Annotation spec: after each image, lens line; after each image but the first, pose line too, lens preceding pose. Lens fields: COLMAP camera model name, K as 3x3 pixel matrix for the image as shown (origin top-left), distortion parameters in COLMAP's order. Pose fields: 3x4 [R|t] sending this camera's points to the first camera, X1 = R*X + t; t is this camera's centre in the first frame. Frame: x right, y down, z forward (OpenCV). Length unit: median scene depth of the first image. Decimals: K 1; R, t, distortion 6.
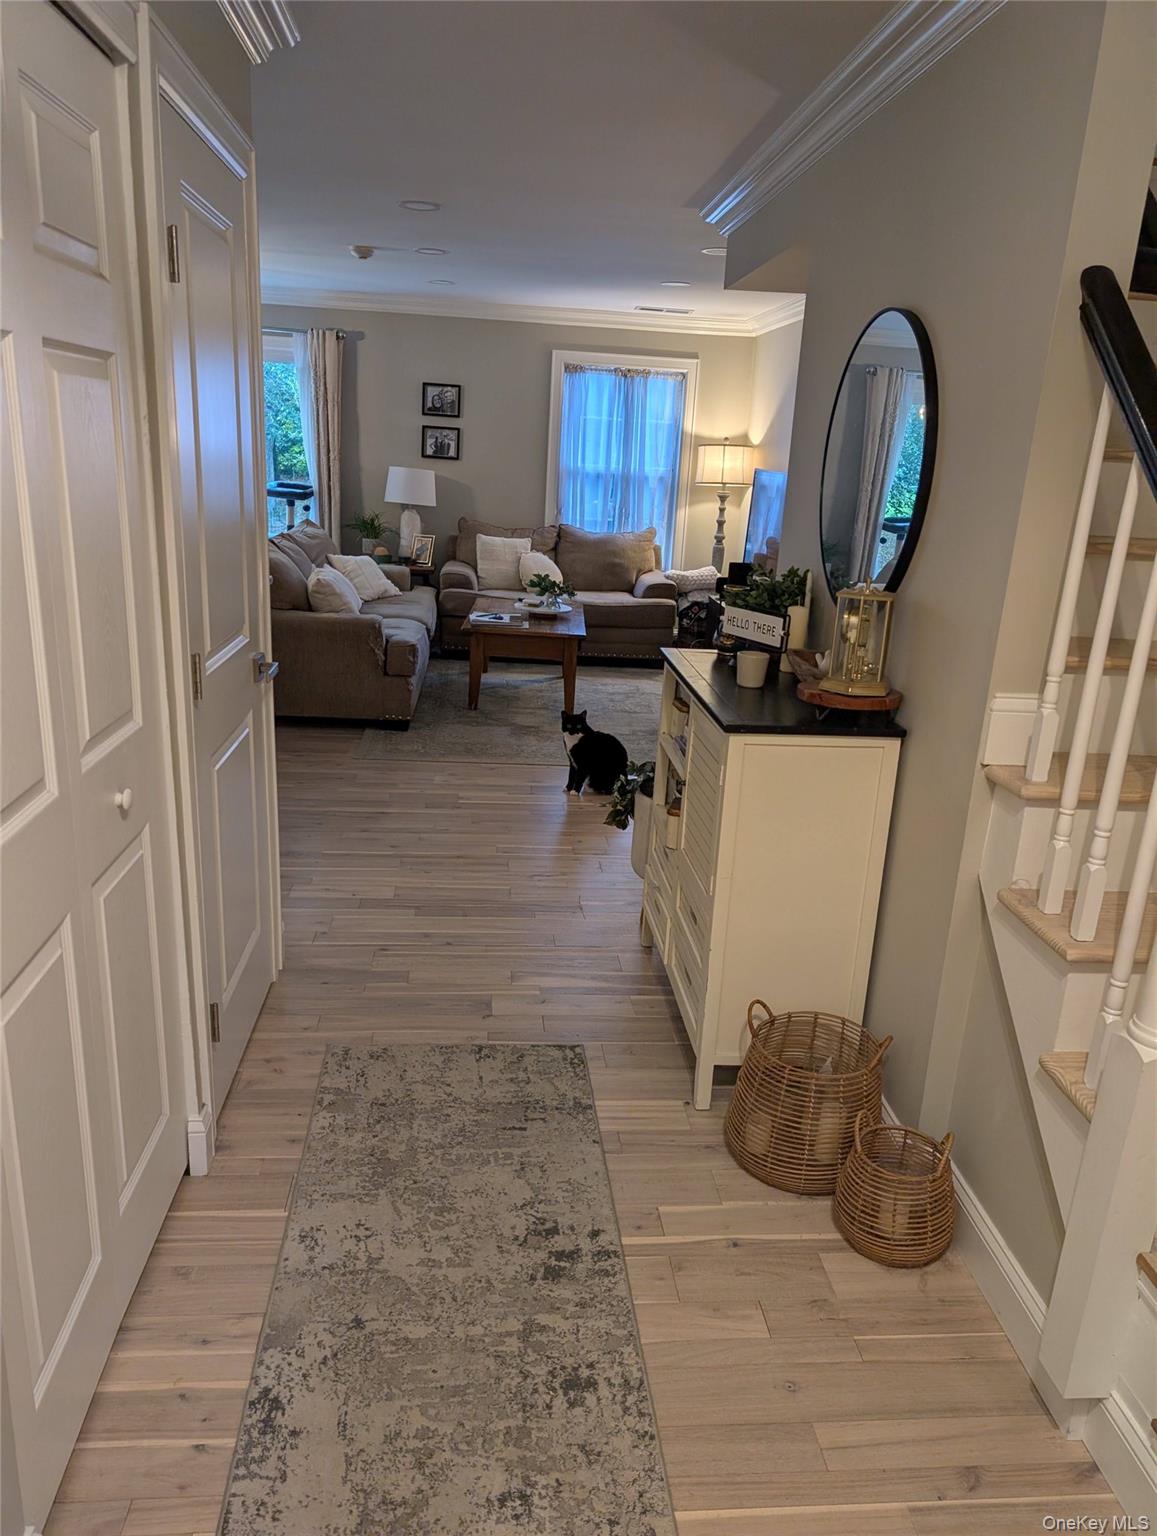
lens RADIAL K [[1108.4, 0, 578.4], [0, 1108.4, 799.2], [0, 0, 1]] dist [0.019320, -0.022374]
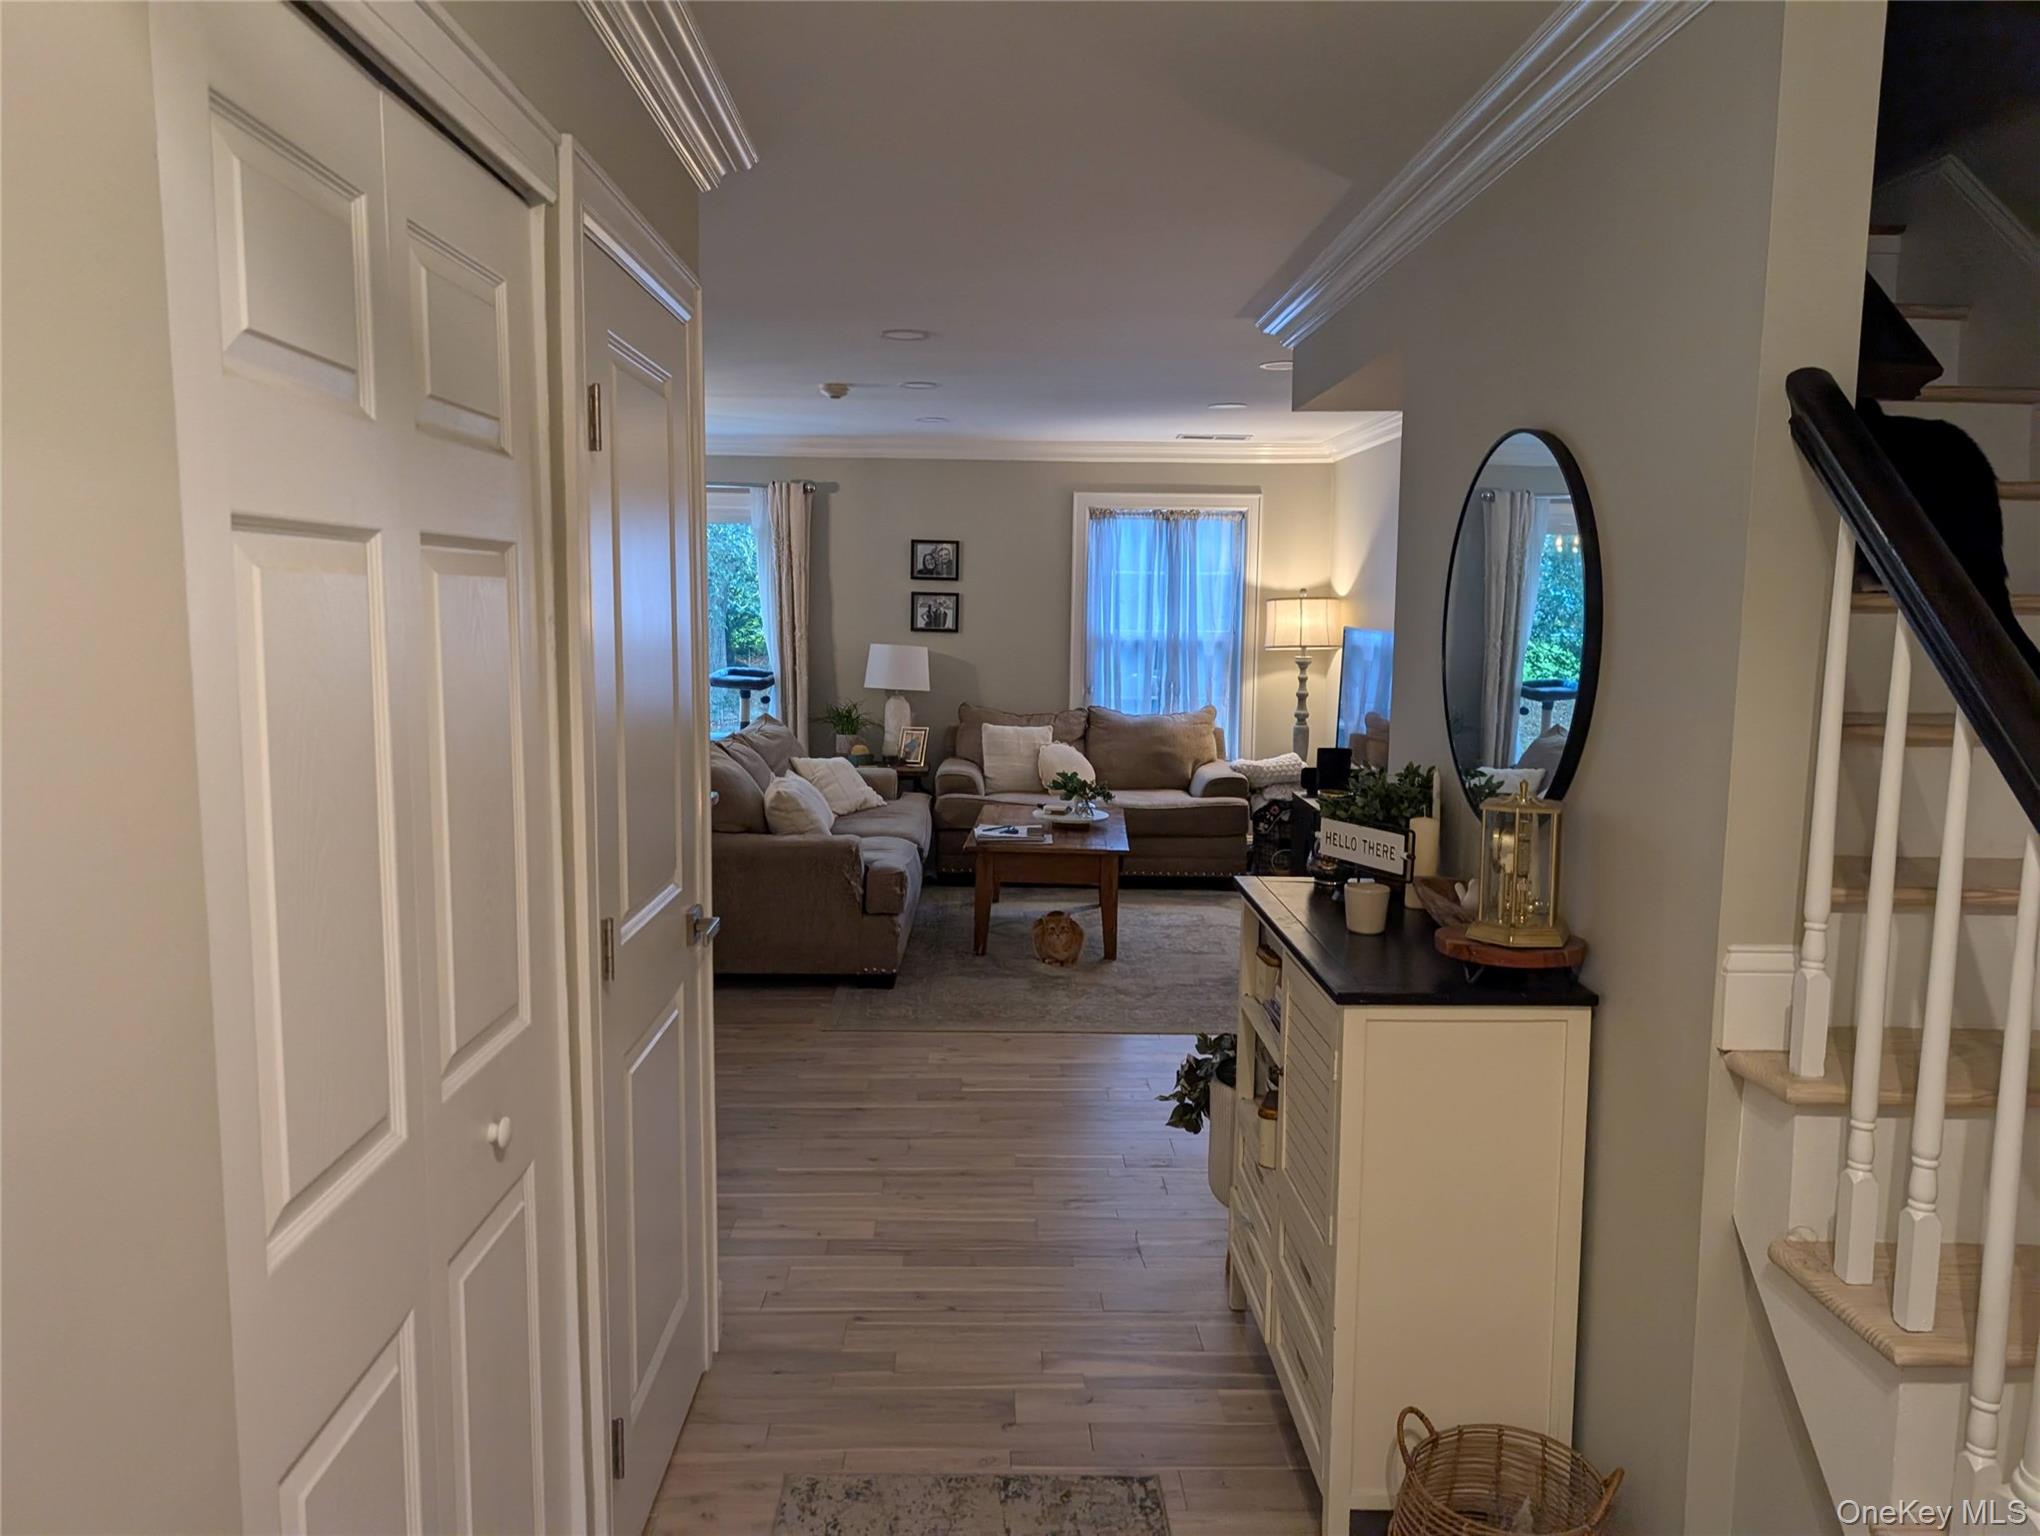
lens RADIAL K [[1472.1, 0, 1008.5], [0, 1472.1, 780.7], [0, 0, 1]] dist [0.019320, -0.022374]
pose [[0.996743, -0.034995, -0.072654, -0.001648], [0.020759, 0.981918, -0.188166, -0.018273], [0.077925, 0.186045, 0.979446, 0.023271]]
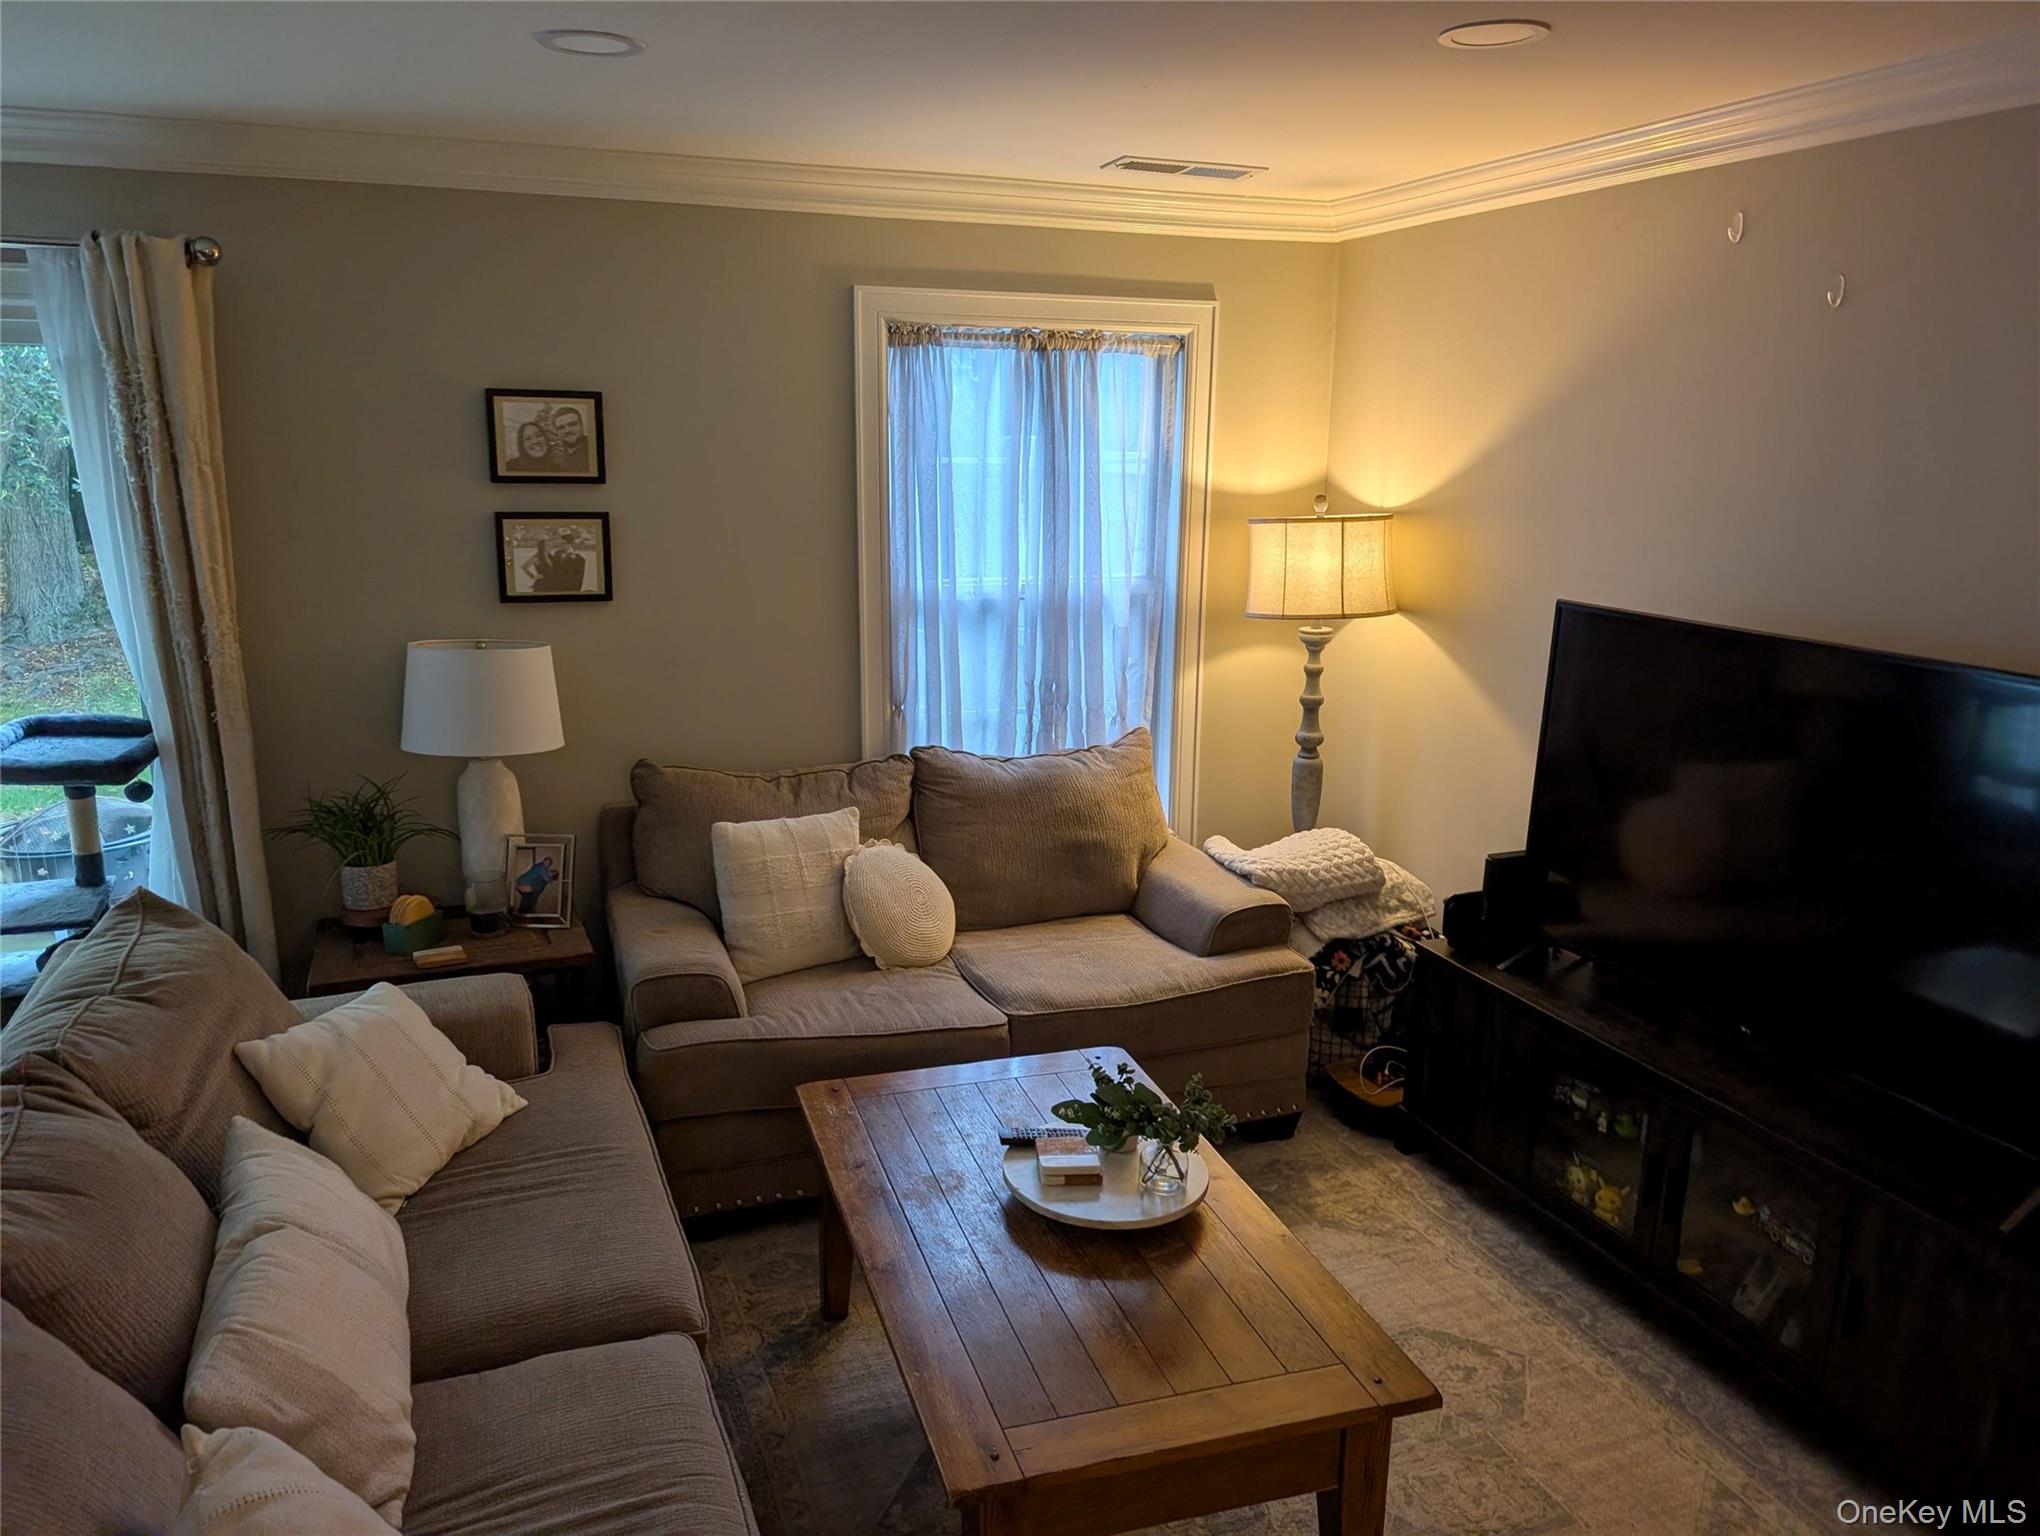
lens RADIAL K [[1472.1, 0, 1022.8], [0, 1472.1, 799.0], [0, 0, 1]] dist [0.019320, -0.022374]
pose [[0.956225, -0.114290, 0.269390, -0.293350], [0.127986, 0.991201, -0.033778, -0.531668], [-0.263159, 0.066778, 0.962439, 1.319278]]
